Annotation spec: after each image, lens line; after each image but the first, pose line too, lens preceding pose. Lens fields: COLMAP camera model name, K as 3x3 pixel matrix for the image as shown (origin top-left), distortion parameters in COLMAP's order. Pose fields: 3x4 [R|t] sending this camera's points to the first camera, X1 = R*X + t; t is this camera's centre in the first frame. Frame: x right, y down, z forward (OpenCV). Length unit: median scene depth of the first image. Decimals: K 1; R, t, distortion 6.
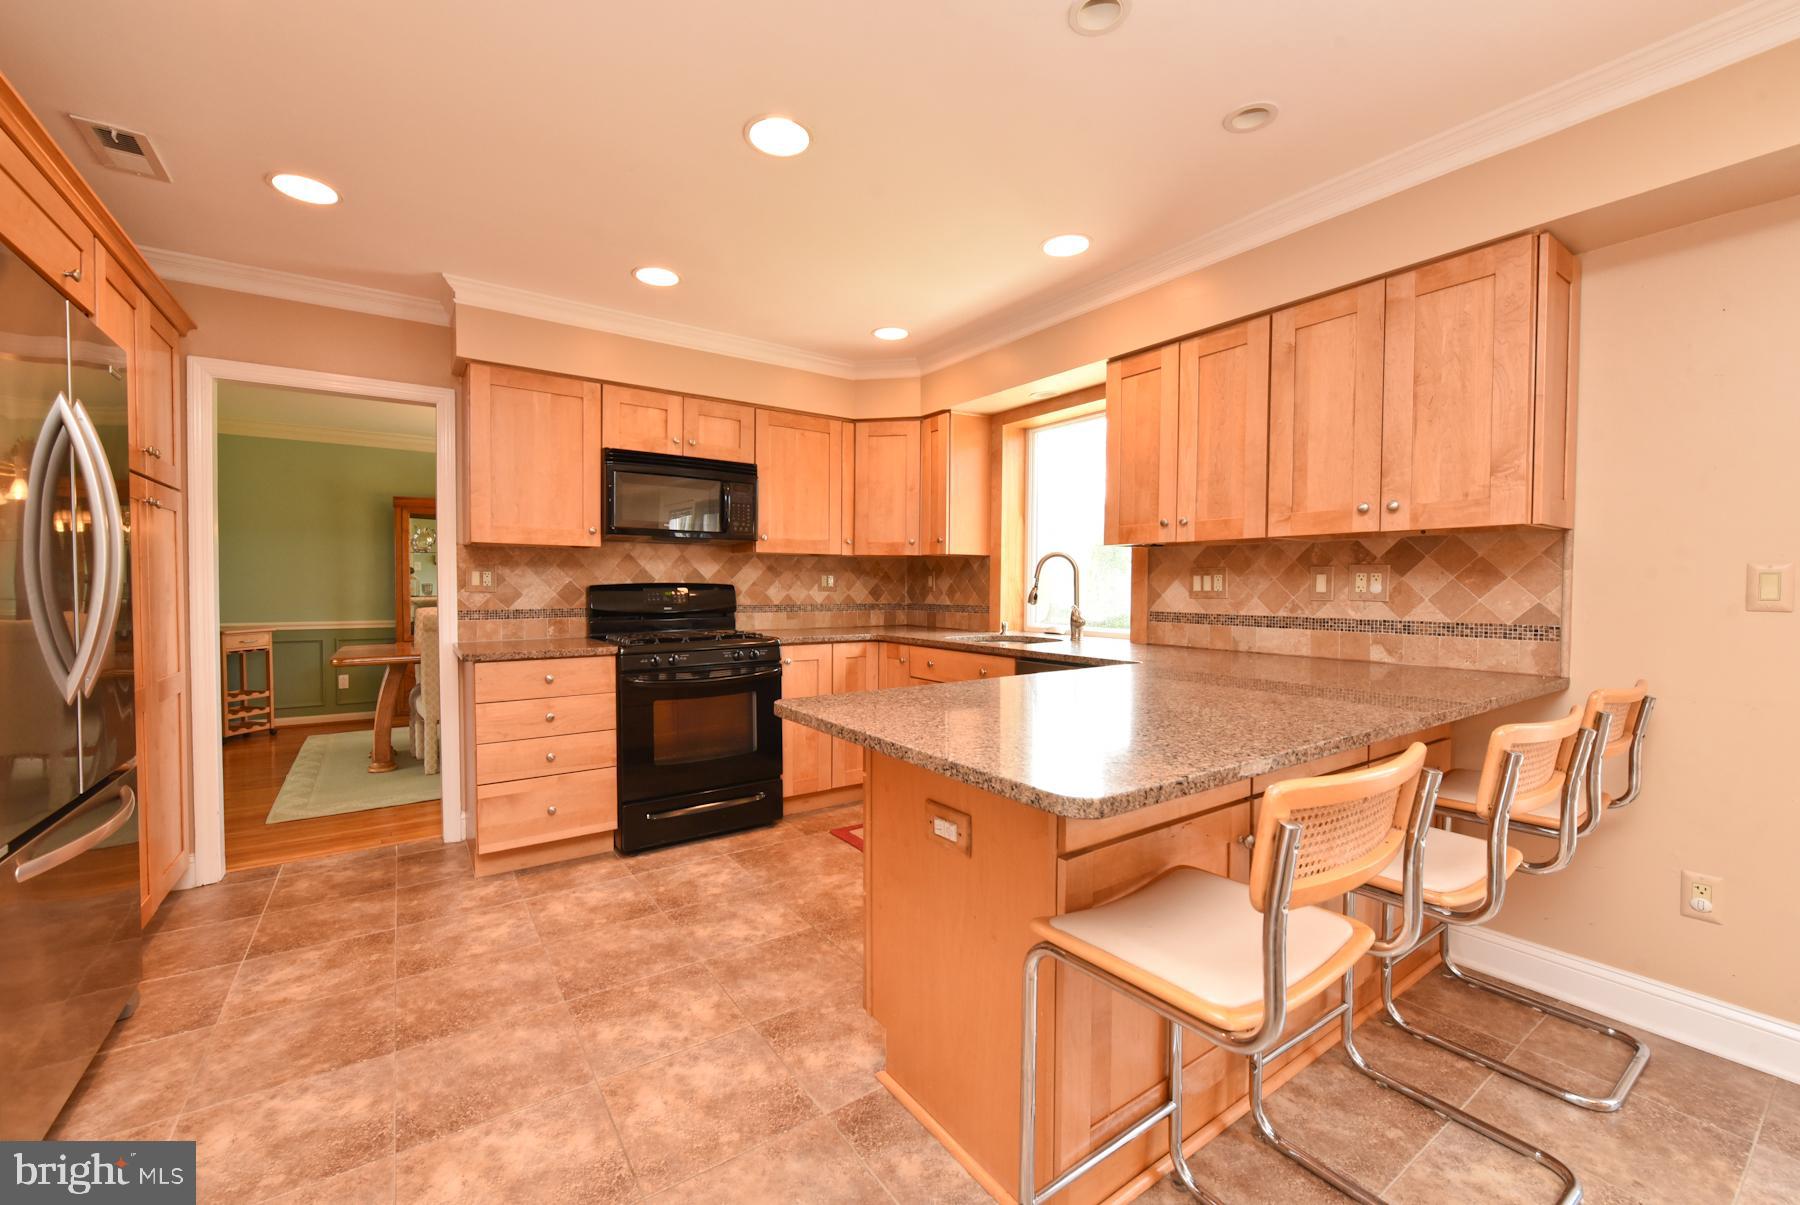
lens RADIAL K [[725.6, 0, 911.4], [0, 725.6, 600.5], [0, 0, 1]] dist [-0.001070, -0.000537]
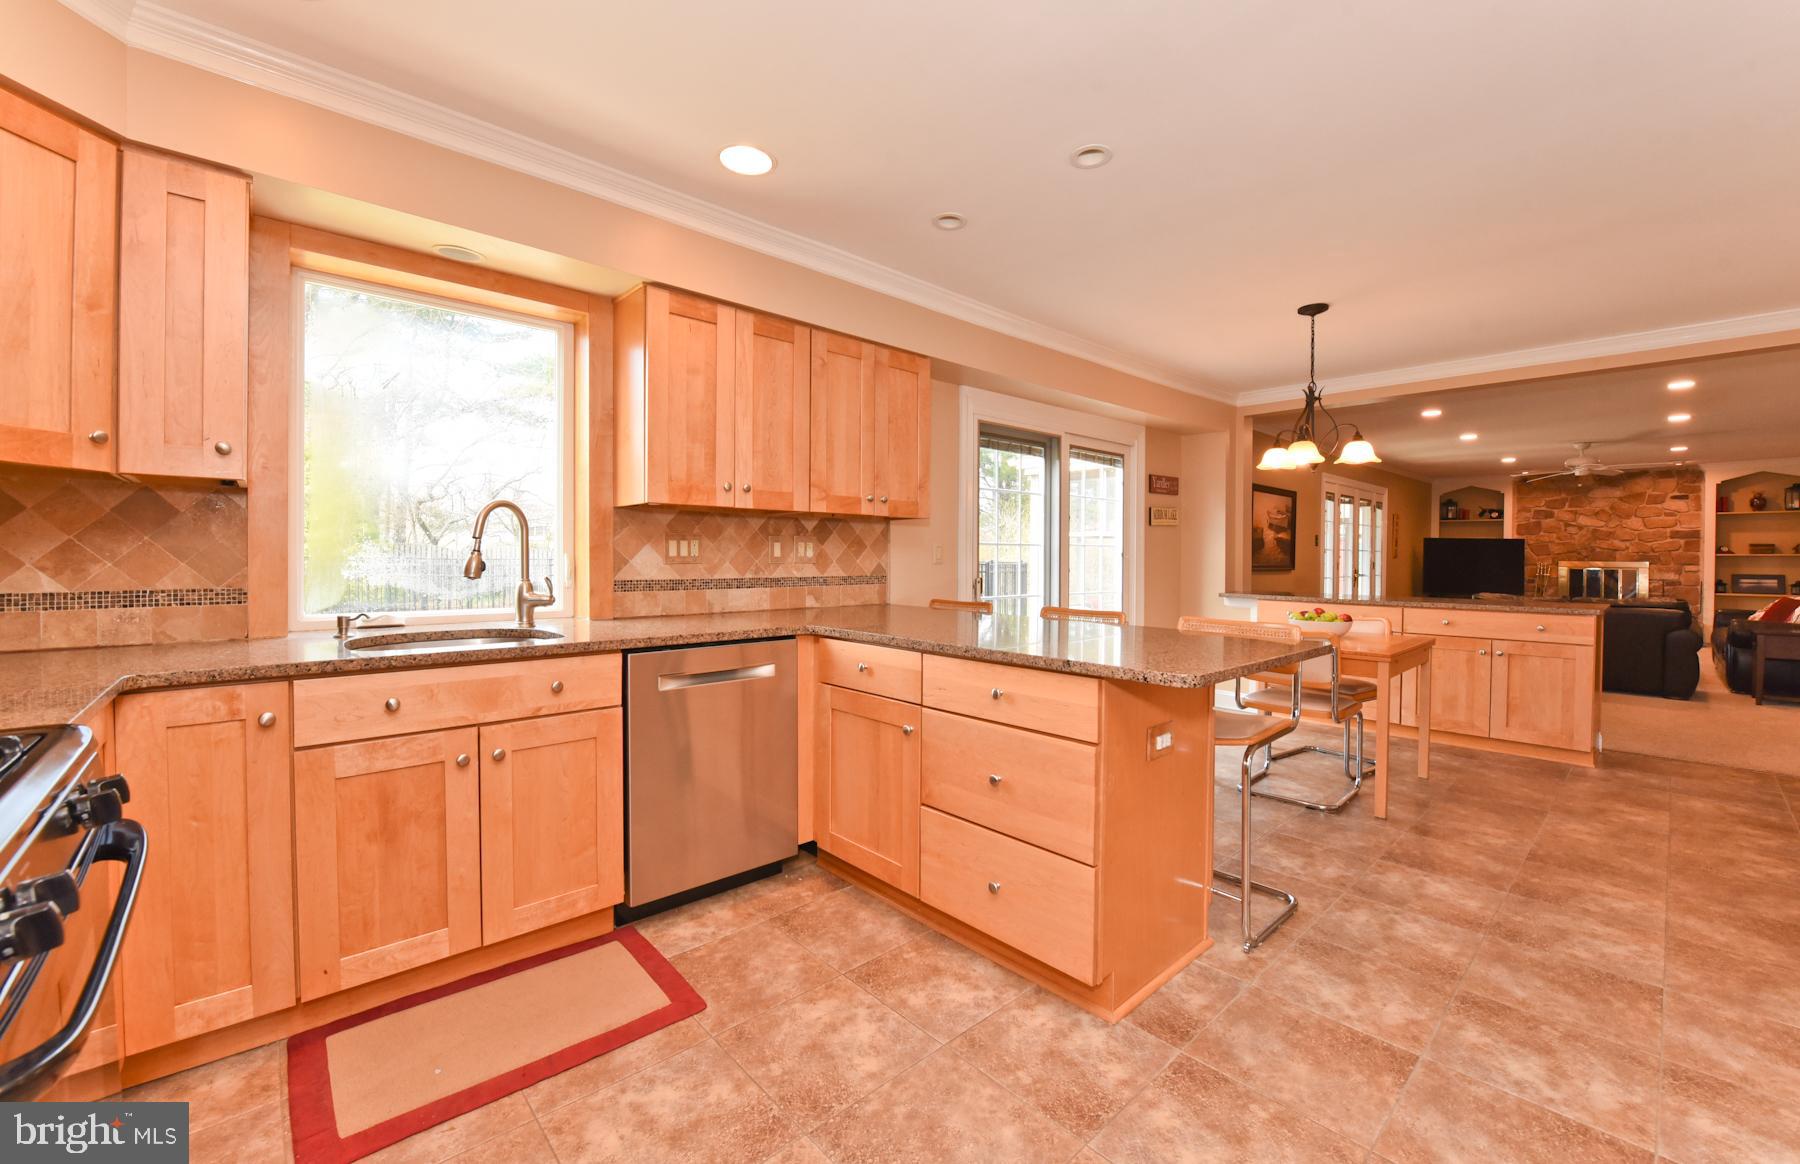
lens RADIAL K [[713.3, 0, 911.0], [0, 713.3, 564.4], [0, 0, 1]] dist [-0.003297, 0.000939]
pose [[-0.123473, -0.018044, 0.992184, -0.540907], [0.013719, 0.999708, 0.019888, -0.015652], [-0.992253, 0.016068, -0.123189, 0.746870]]
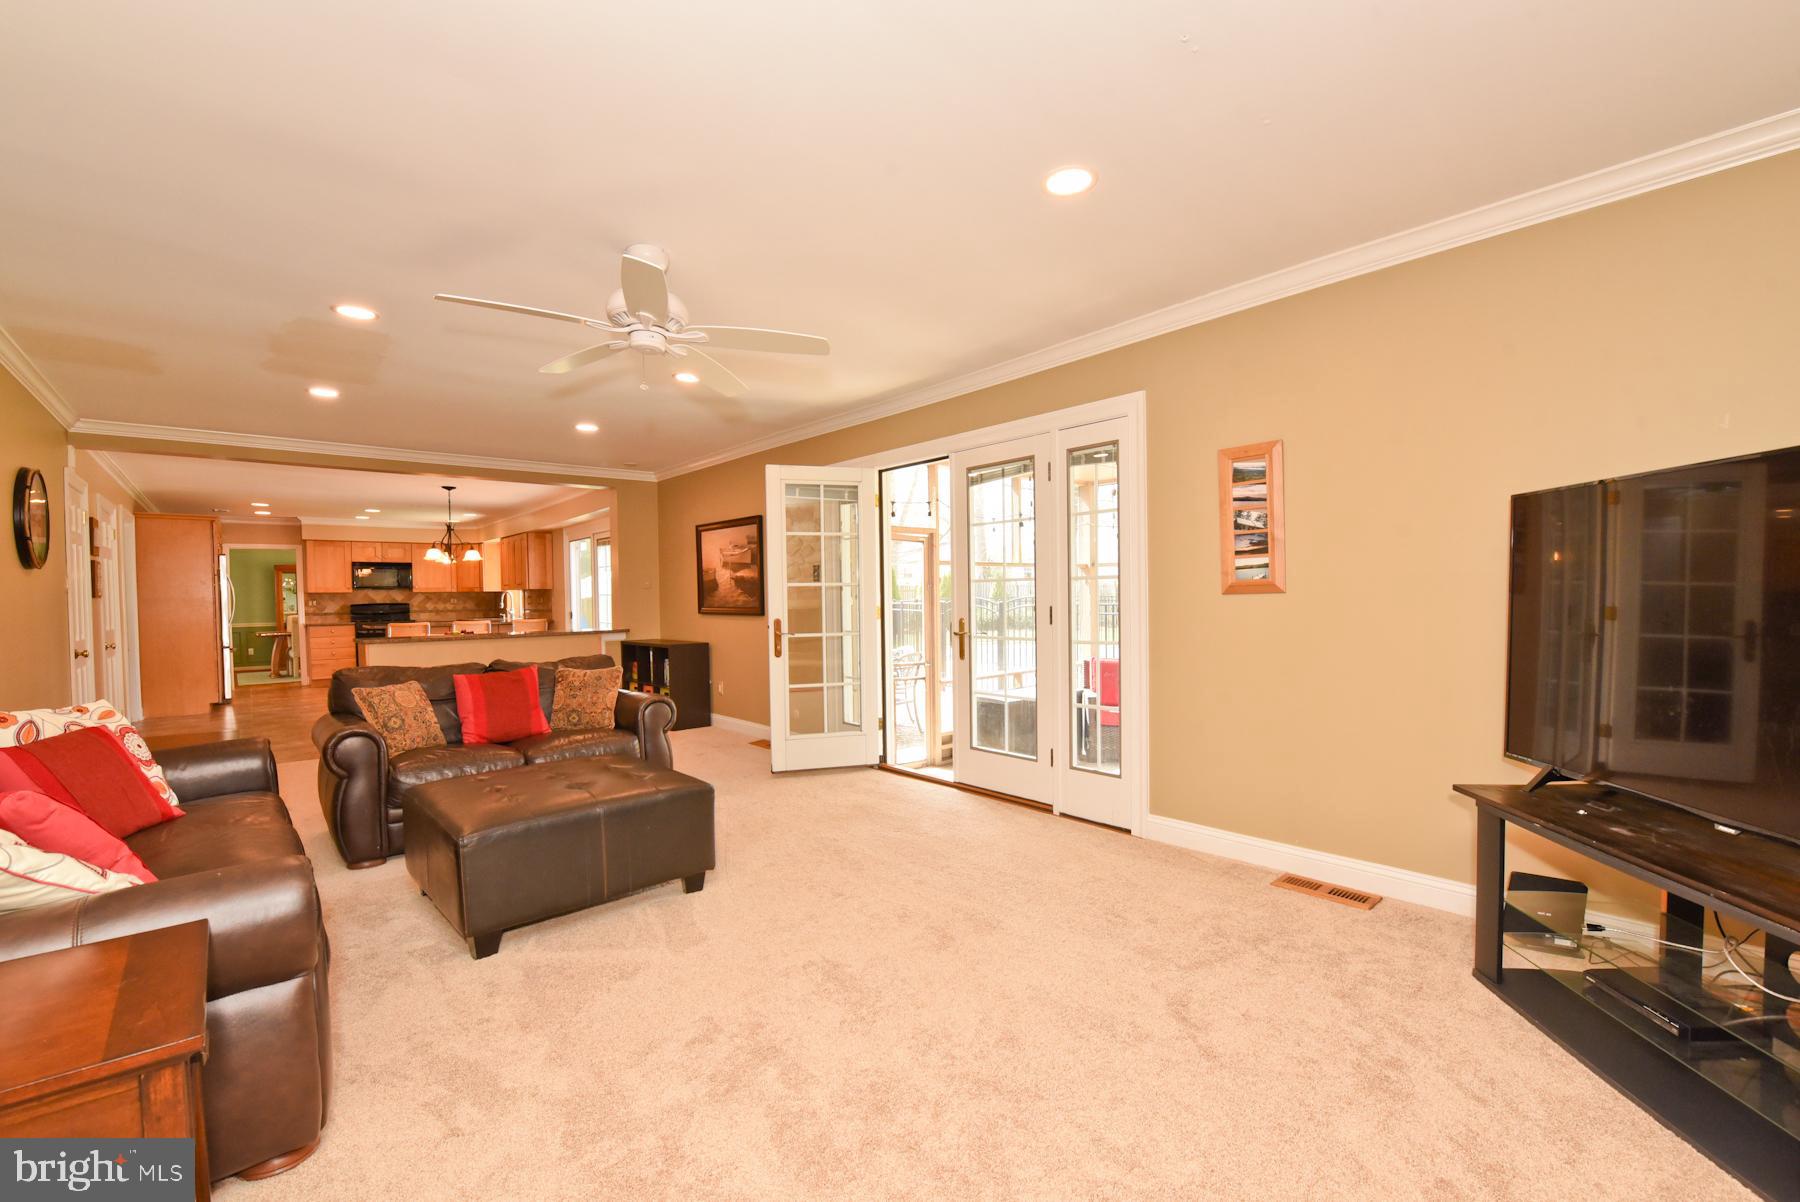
lens RADIAL K [[775.1, 0, 894.6], [0, 775.1, 610.8], [0, 0, 1]] dist [0.019501, 0.000208]
pose [[0.997118, -0.020554, 0.073034, 1.783179], [0.020657, 0.999786, -0.000658, 0.061475], [-0.073005, 0.002165, 0.997329, -2.738789]]
